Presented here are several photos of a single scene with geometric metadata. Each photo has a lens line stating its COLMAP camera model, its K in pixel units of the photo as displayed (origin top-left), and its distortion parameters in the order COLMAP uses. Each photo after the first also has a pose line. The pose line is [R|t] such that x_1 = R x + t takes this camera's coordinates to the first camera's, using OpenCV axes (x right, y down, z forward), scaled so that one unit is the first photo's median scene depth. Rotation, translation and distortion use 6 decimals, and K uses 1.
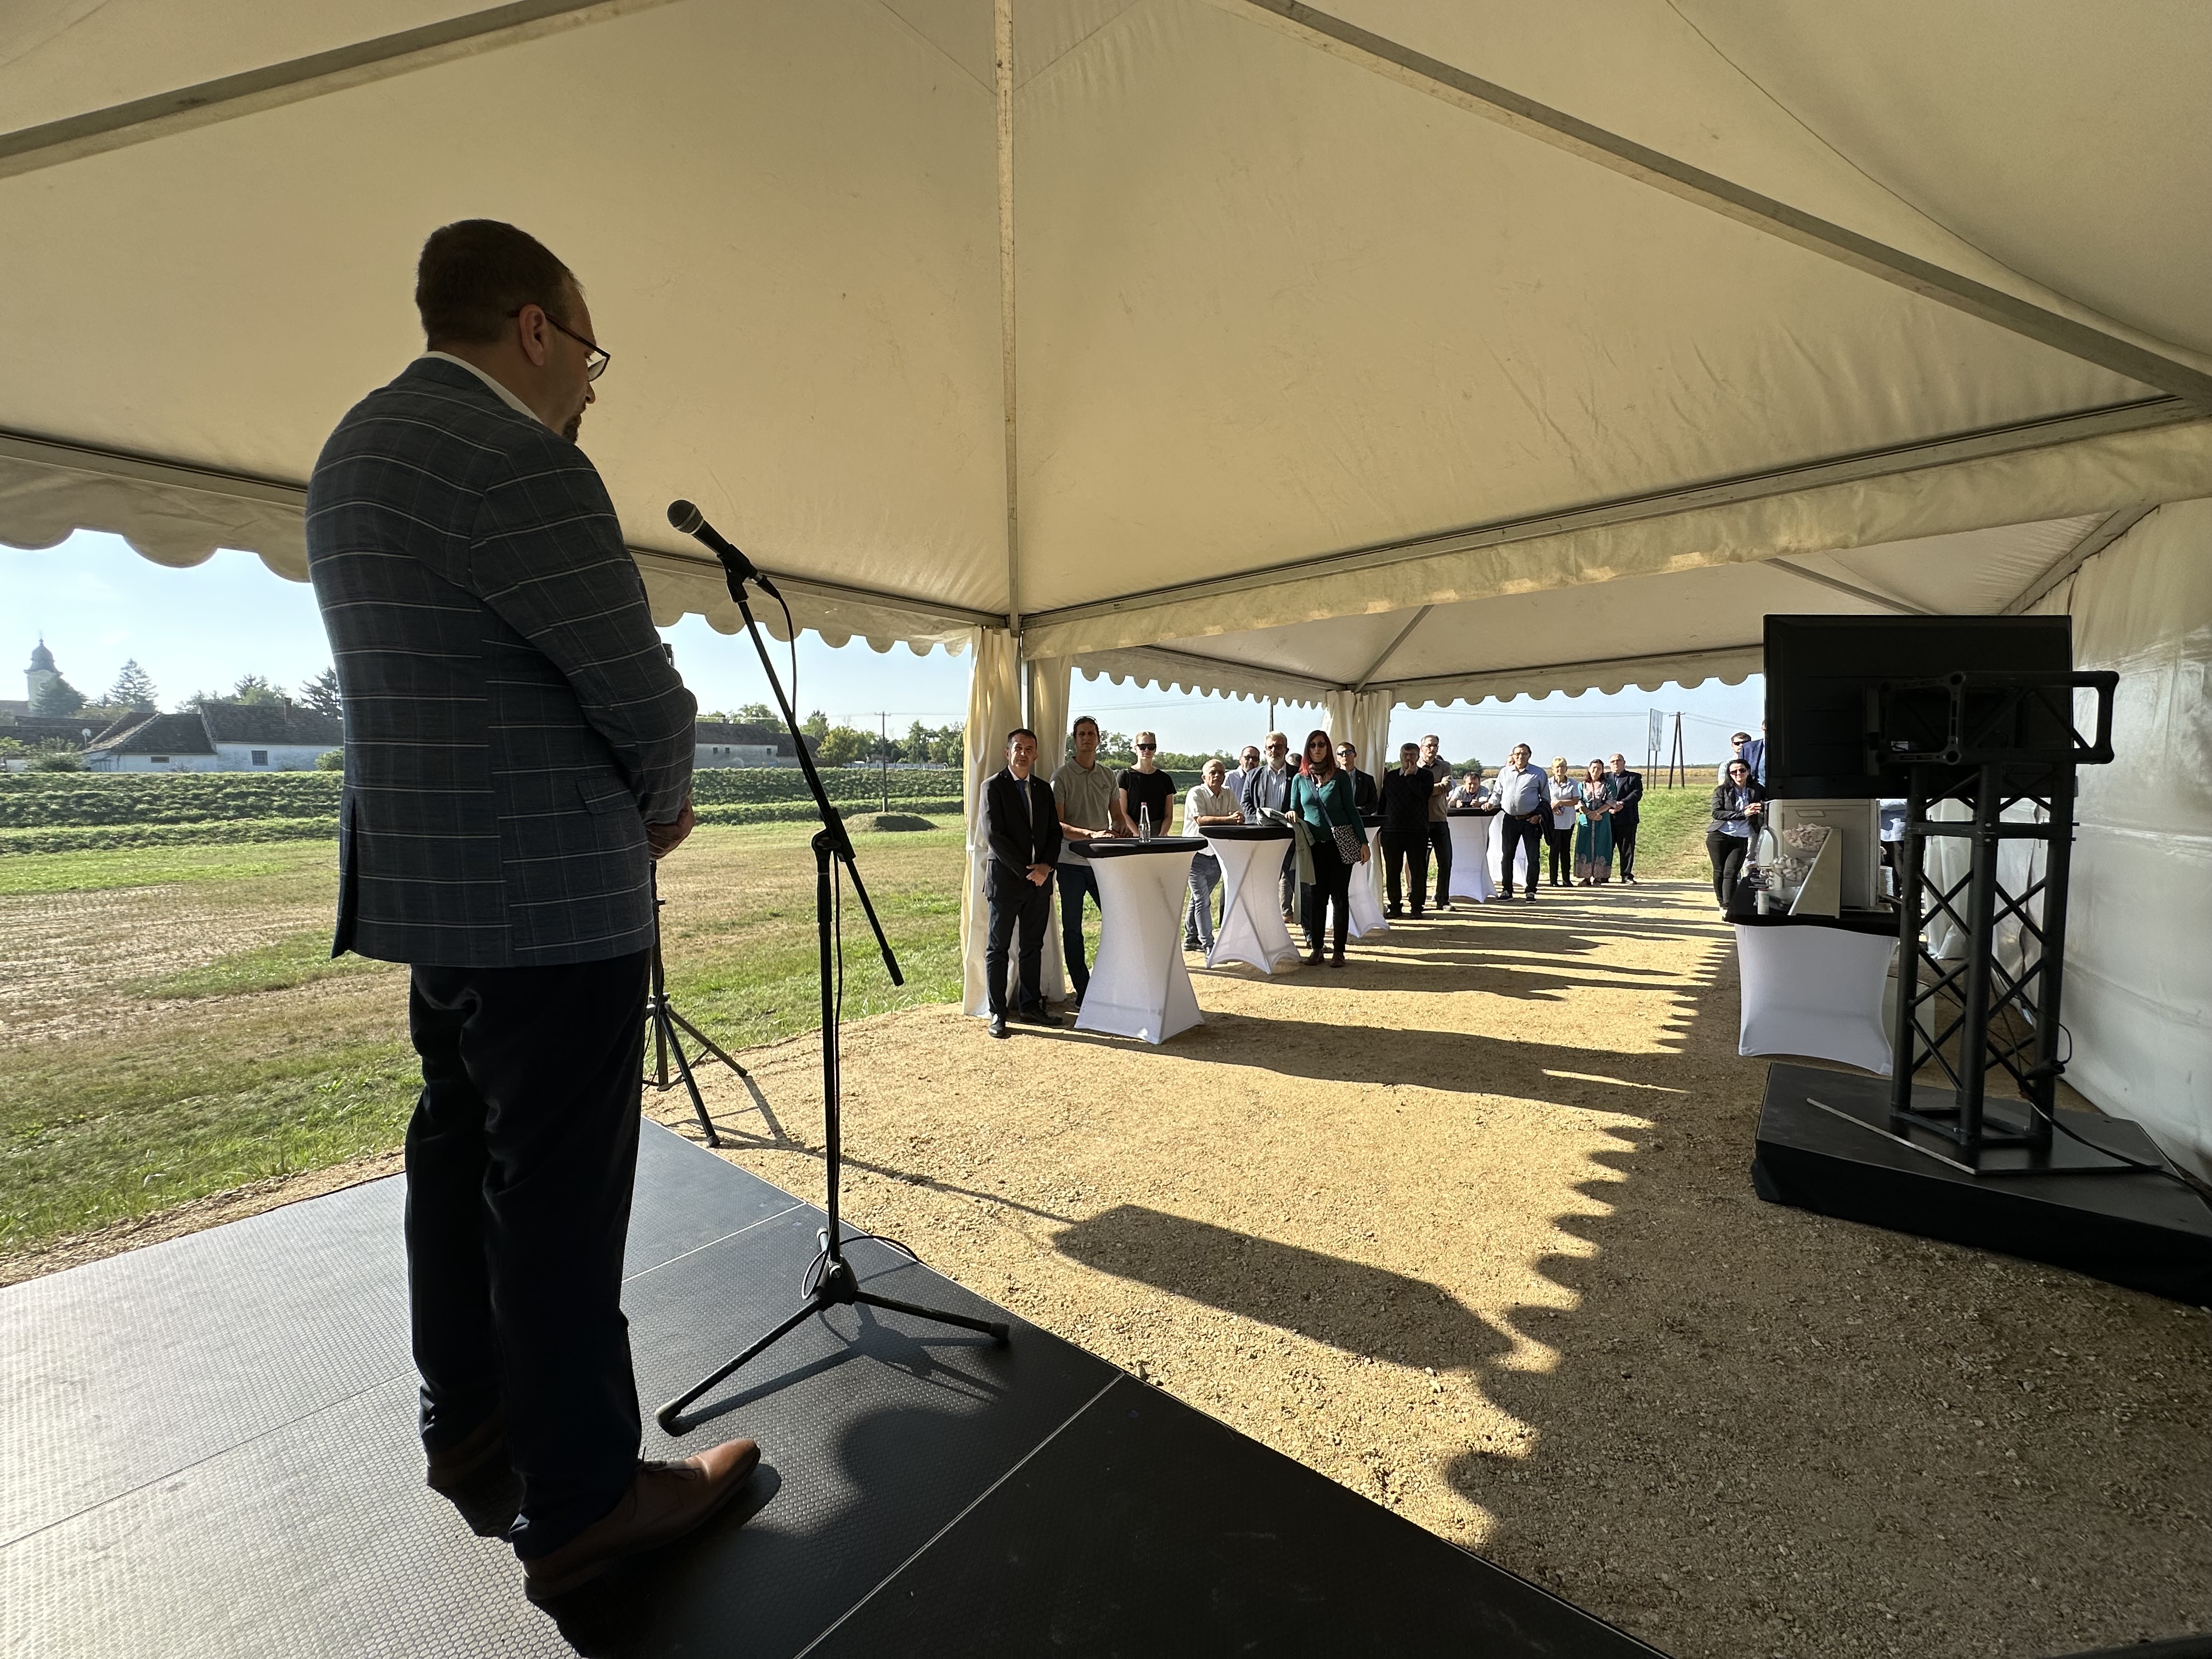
lens RADIAL K [[884.8, 0, 1106.0], [0, 884.8, 829.5], [0, 0, 1]] dist [-0.000321, -0.000529]
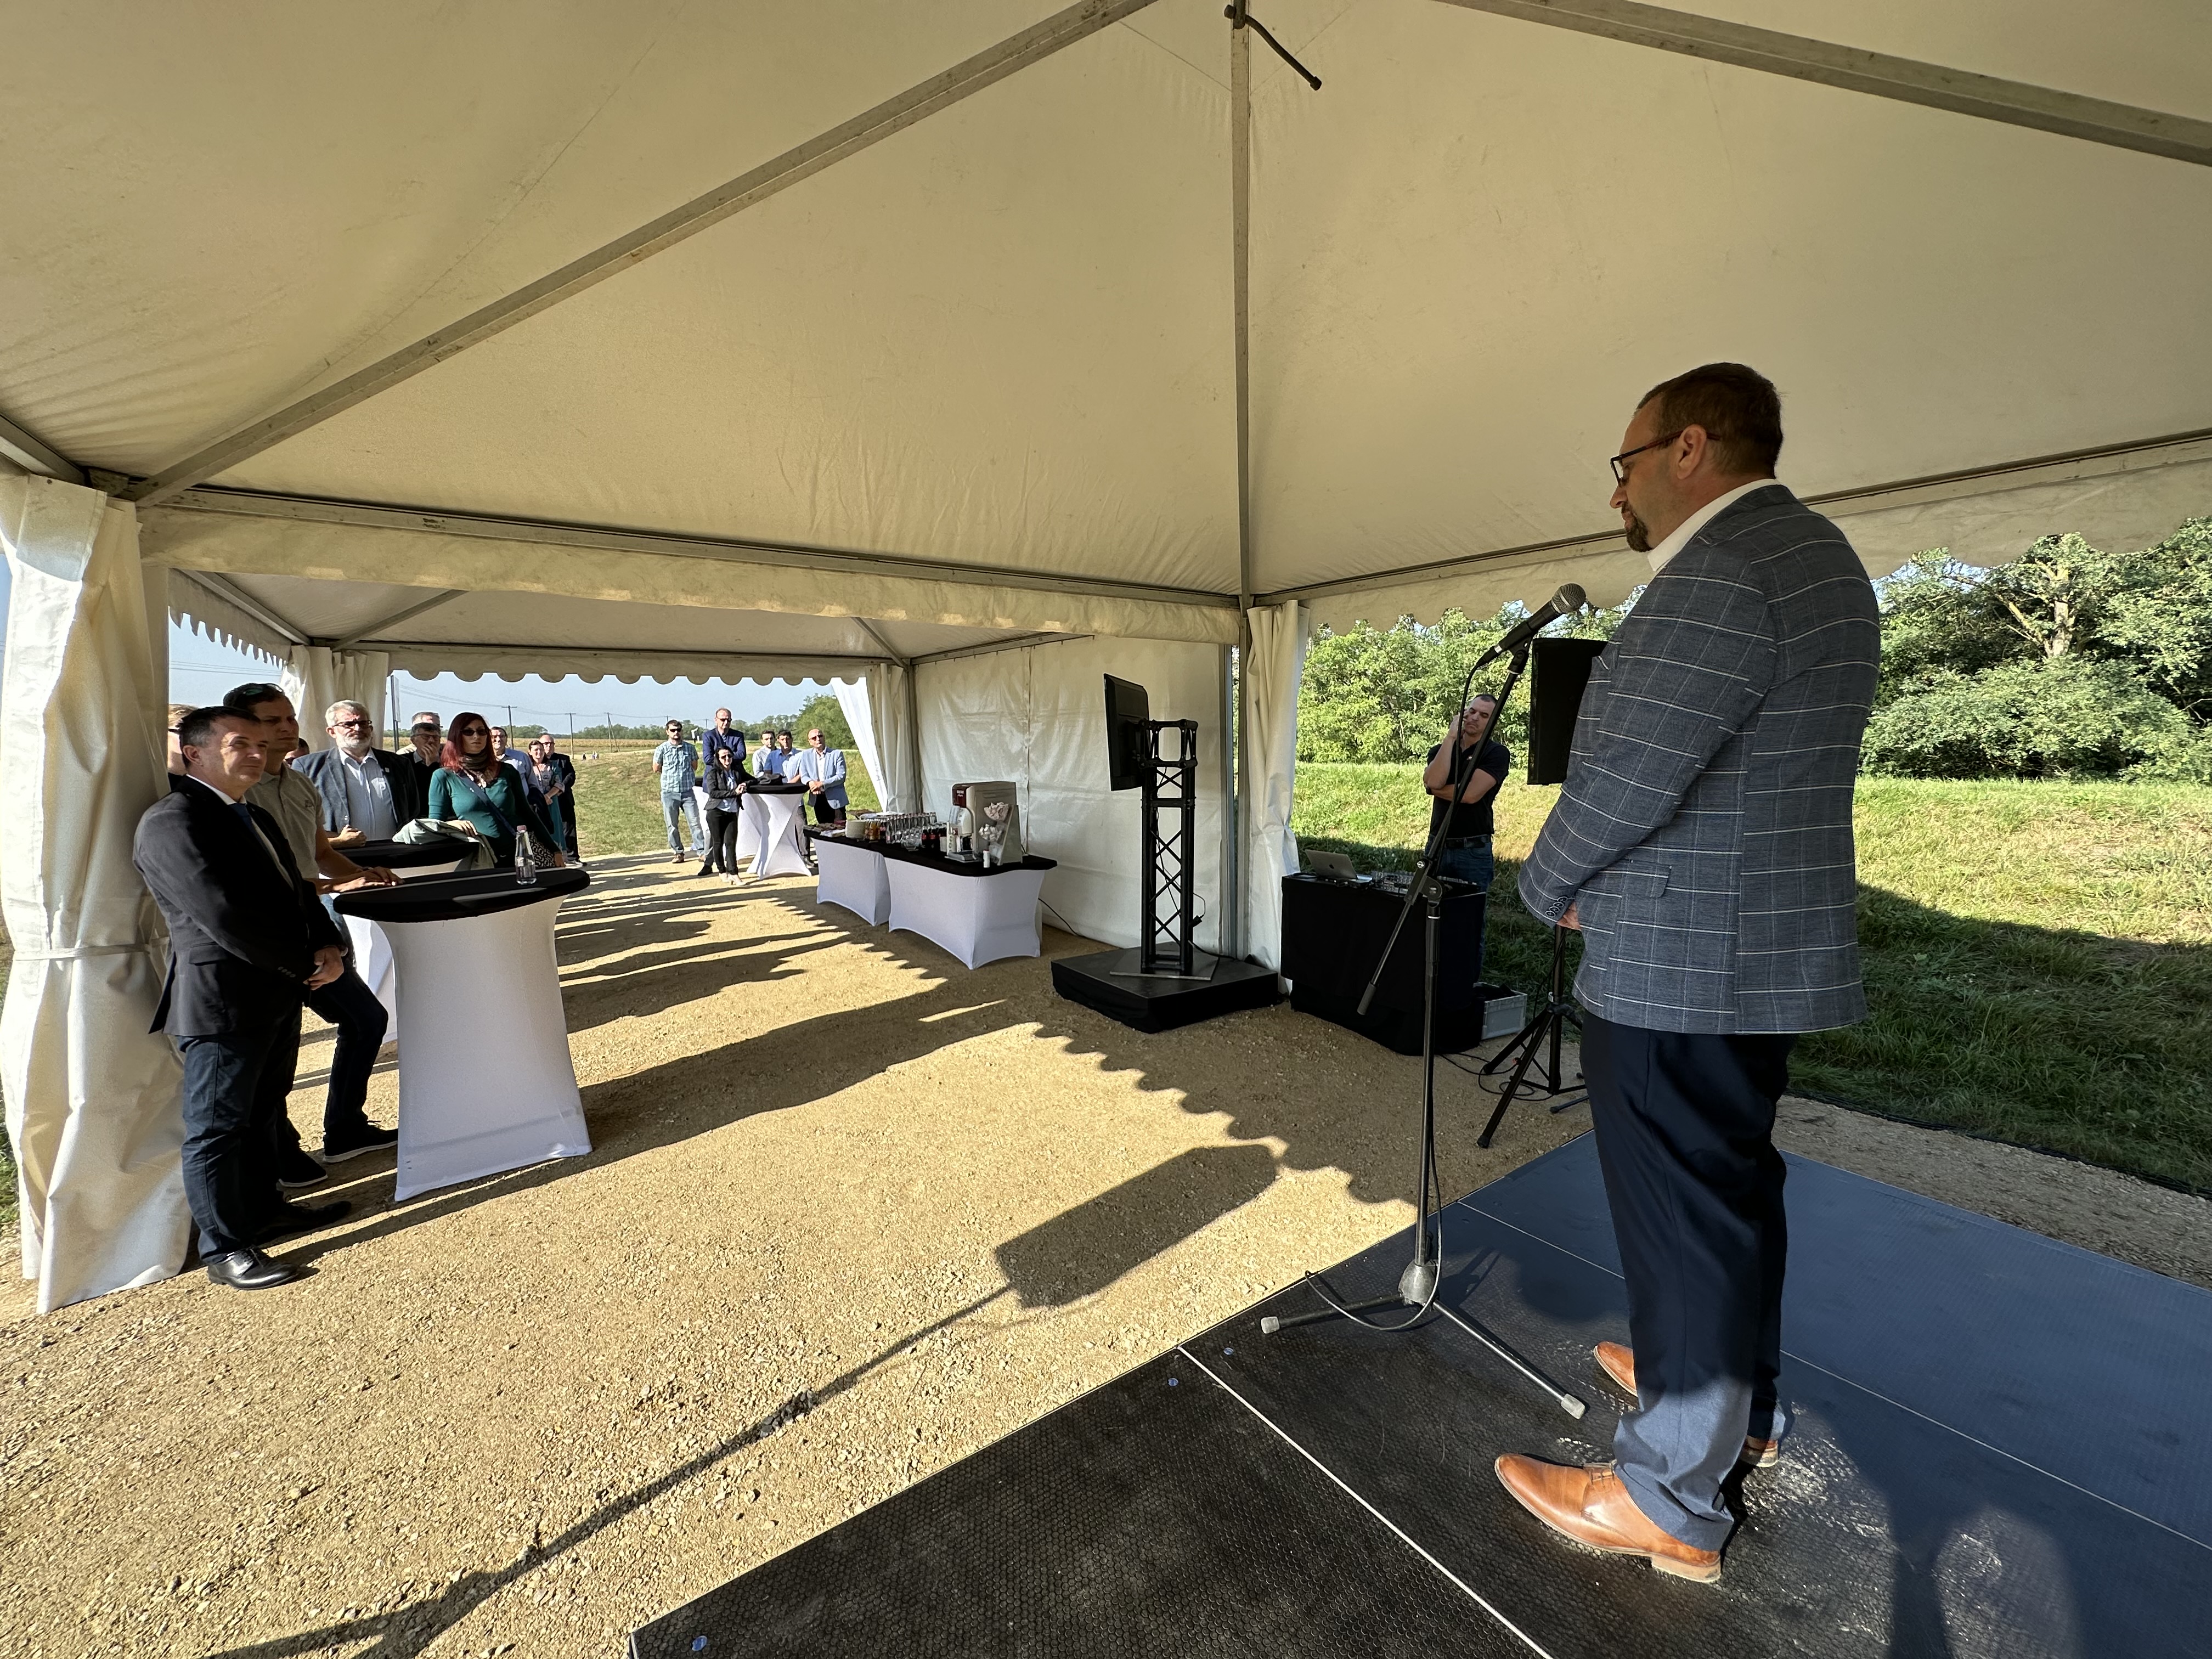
lens RADIAL K [[884.8, 0, 1106.0], [0, 884.8, 829.5], [0, 0, 1]] dist [-0.000321, -0.000529]
pose [[0.263716, -0.088044, 0.960574, -0.669192], [0.054255, 0.995603, 0.076360, -0.074784], [-0.963073, 0.031978, 0.267334, 0.503433]]
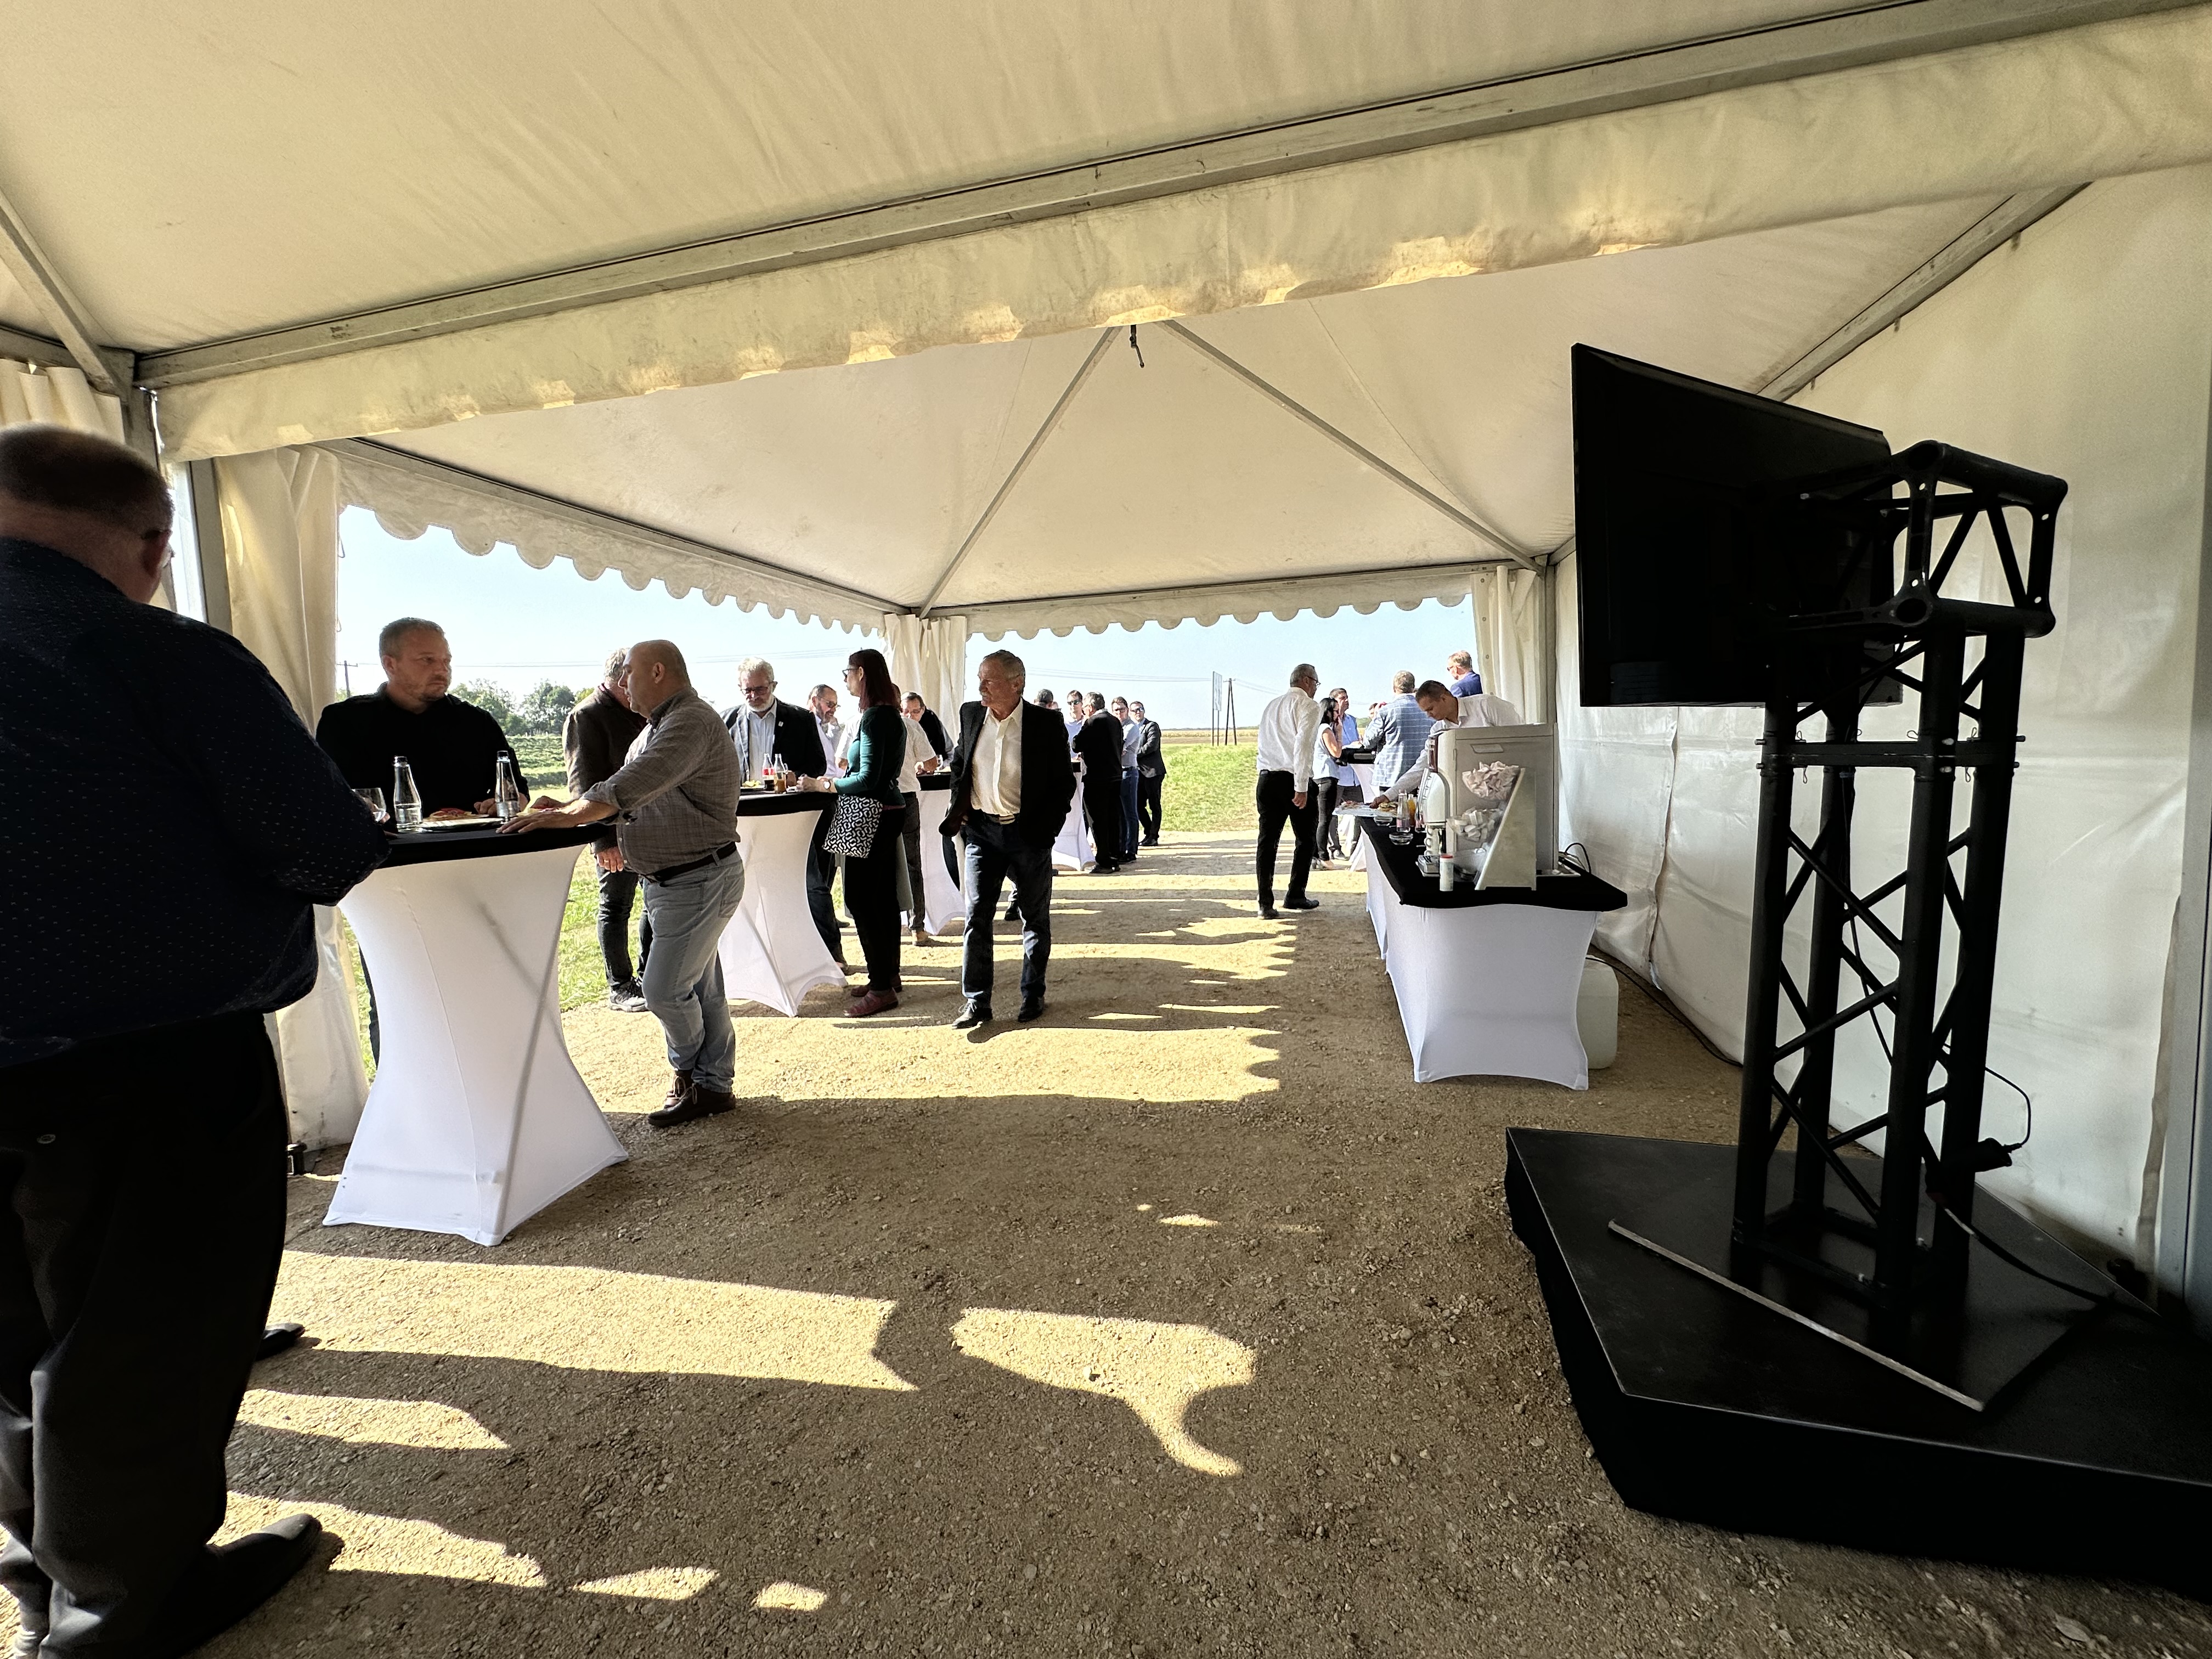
lens RADIAL K [[884.8, 0, 1106.0], [0, 884.8, 829.5], [0, 0, 1]] dist [-0.000321, -0.000529]
pose [[0.905311, -0.055500, 0.421109, 0.229856], [0.038987, 0.998099, 0.047730, 0.002144], [-0.422957, -0.026792, 0.905754, 0.551499]]
